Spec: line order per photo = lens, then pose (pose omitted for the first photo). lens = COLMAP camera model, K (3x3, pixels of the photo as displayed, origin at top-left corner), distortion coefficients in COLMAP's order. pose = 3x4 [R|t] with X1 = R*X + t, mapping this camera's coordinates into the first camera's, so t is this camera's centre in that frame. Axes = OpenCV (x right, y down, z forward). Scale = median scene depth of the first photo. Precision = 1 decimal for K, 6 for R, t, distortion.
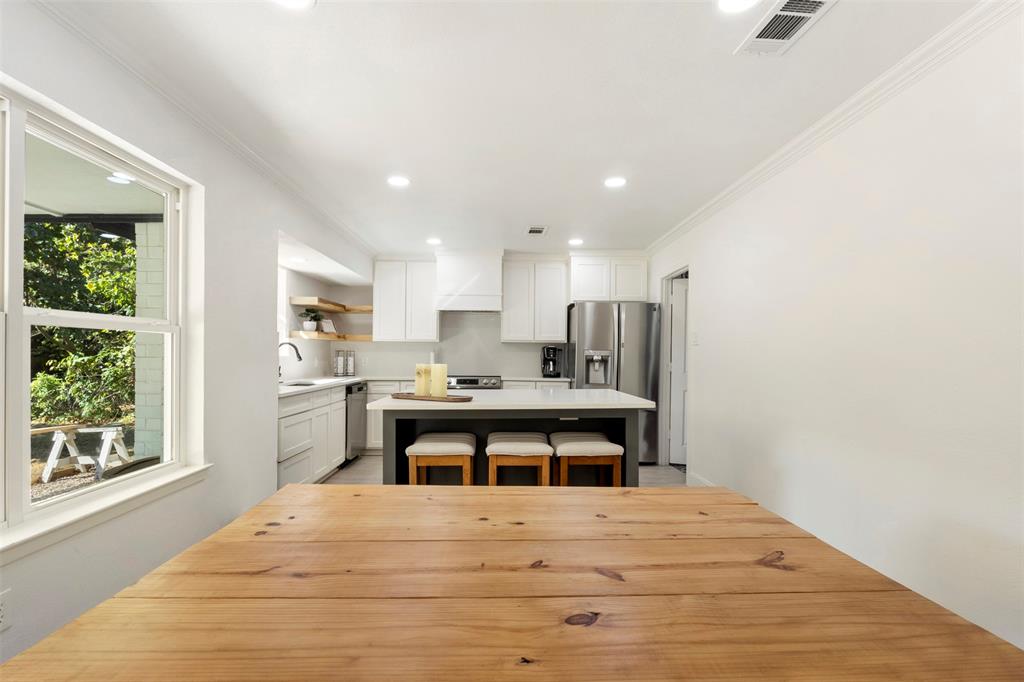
lens RADIAL K [[488.4, 0, 503.2], [0, 488.4, 351.8], [0, 0, 1]] dist [-0.007020, 0.000532]
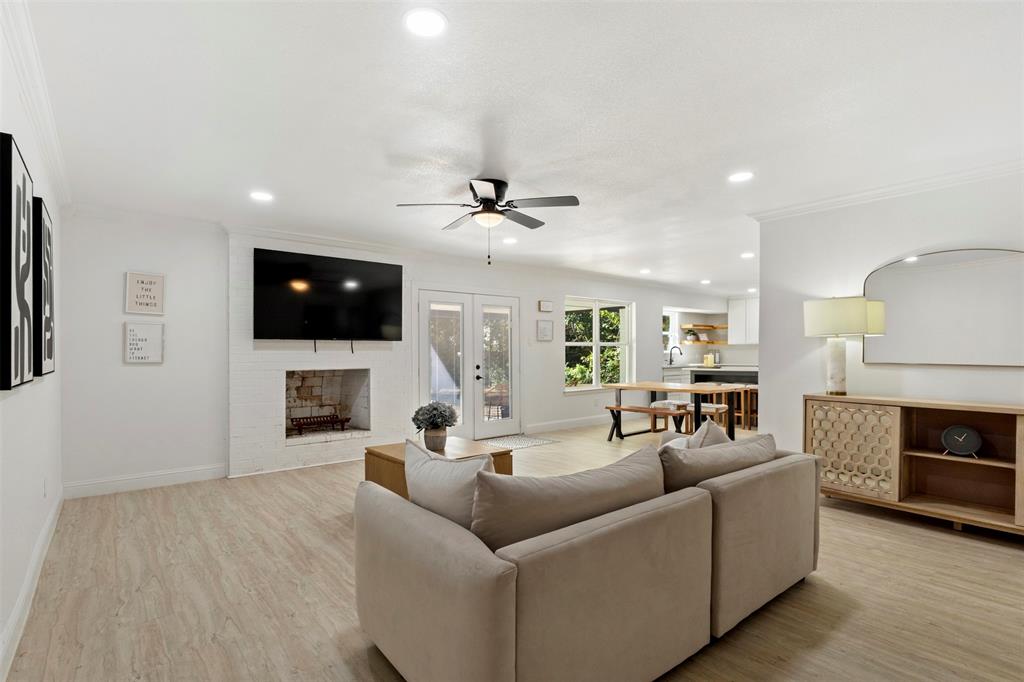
lens RADIAL K [[488.4, 0, 503.2], [0, 488.4, 351.8], [0, 0, 1]] dist [-0.007020, 0.000532]
pose [[0.626900, -0.008086, -0.779058, 0.657315], [0.011024, 0.999938, -0.001507, -0.000556], [0.779022, -0.007643, 0.626950, -0.838229]]
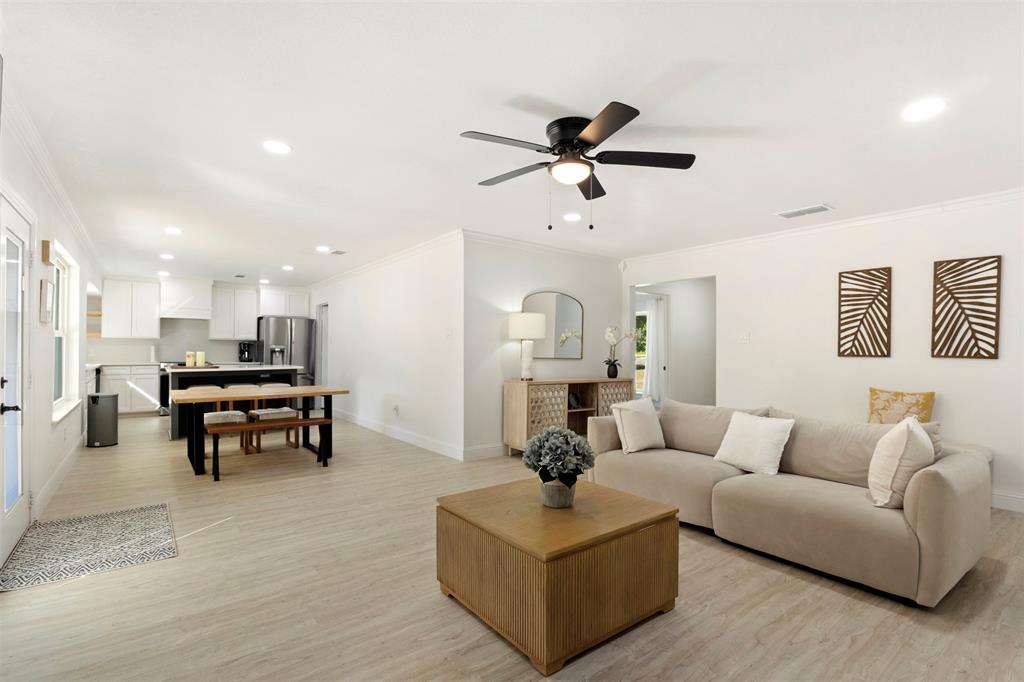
lens RADIAL K [[488.4, 0, 503.2], [0, 488.4, 351.8], [0, 0, 1]] dist [-0.007020, 0.000532]
pose [[0.808506, -0.001997, 0.588485, -0.165607], [-0.005830, 0.999918, 0.011403, -0.003983], [-0.588459, -0.012651, 0.808428, -0.805523]]
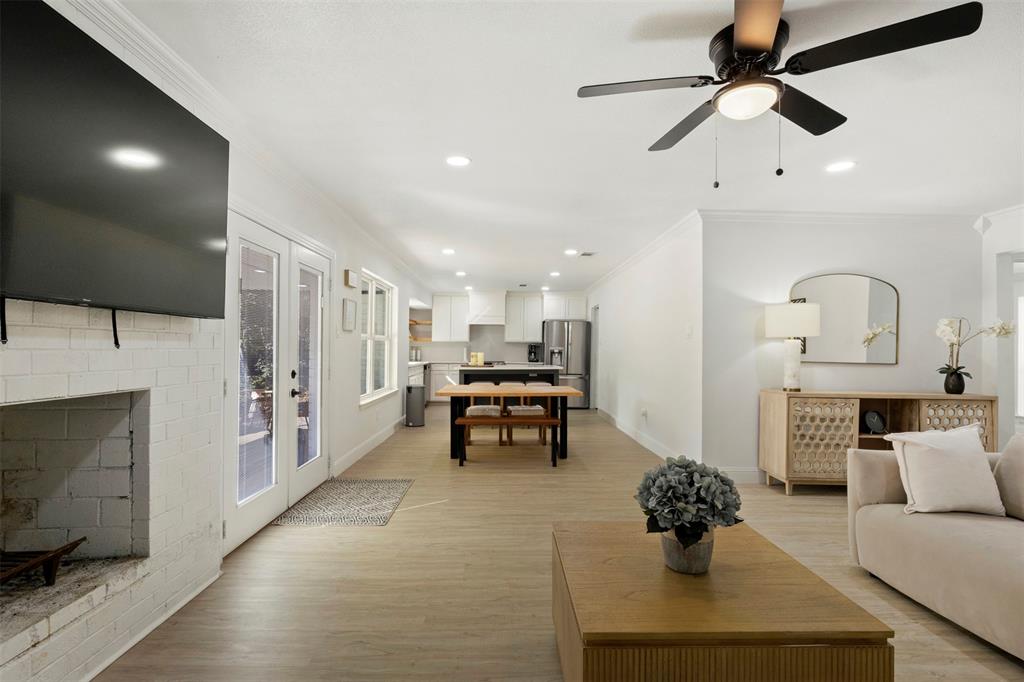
lens RADIAL K [[488.4, 0, 503.2], [0, 488.4, 351.8], [0, 0, 1]] dist [-0.007020, 0.000532]
pose [[0.999985, 0.001897, -0.005091, -0.000798], [-0.001842, 0.999939, 0.010871, -0.003953], [0.005111, -0.010862, 0.999928, -0.796181]]
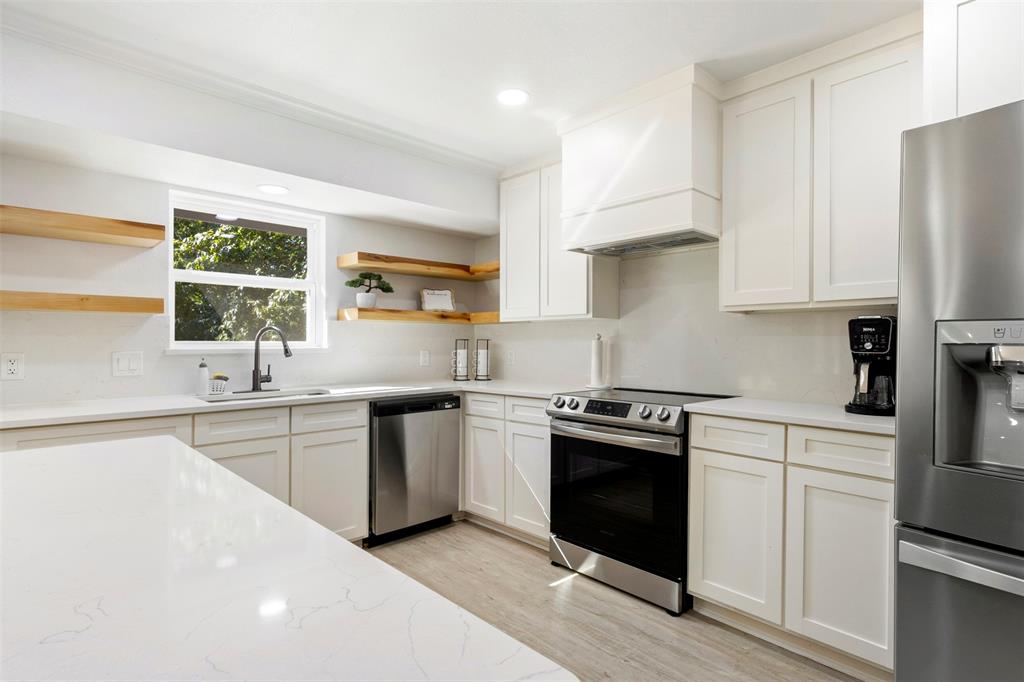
lens RADIAL K [[507.5, 0, 512.0], [0, 507.5, 341.0], [0, 0, 1]] dist [-0.001473, 0.000071]
pose [[0.687271, -0.011332, -0.726313, 0.185838], [0.009058, 0.999934, -0.007030, 0.005168], [0.726345, -0.001748, 0.687328, 0.627558]]
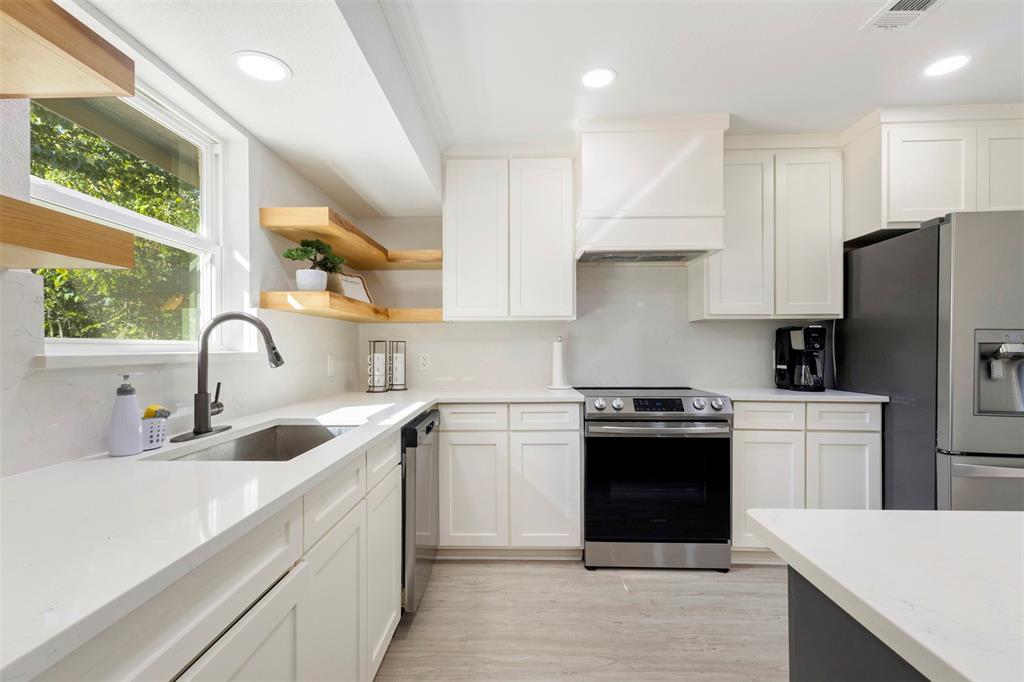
lens RADIAL K [[474.0, 0, 499.4], [0, 474.0, 349.1], [0, 0, 1]] dist [0.000033, 0.000070]
pose [[0.998900, -0.011417, -0.045477, -0.196705], [0.011714, 0.999912, 0.006283, 0.004916], [0.045401, -0.006809, 0.998946, 0.544104]]
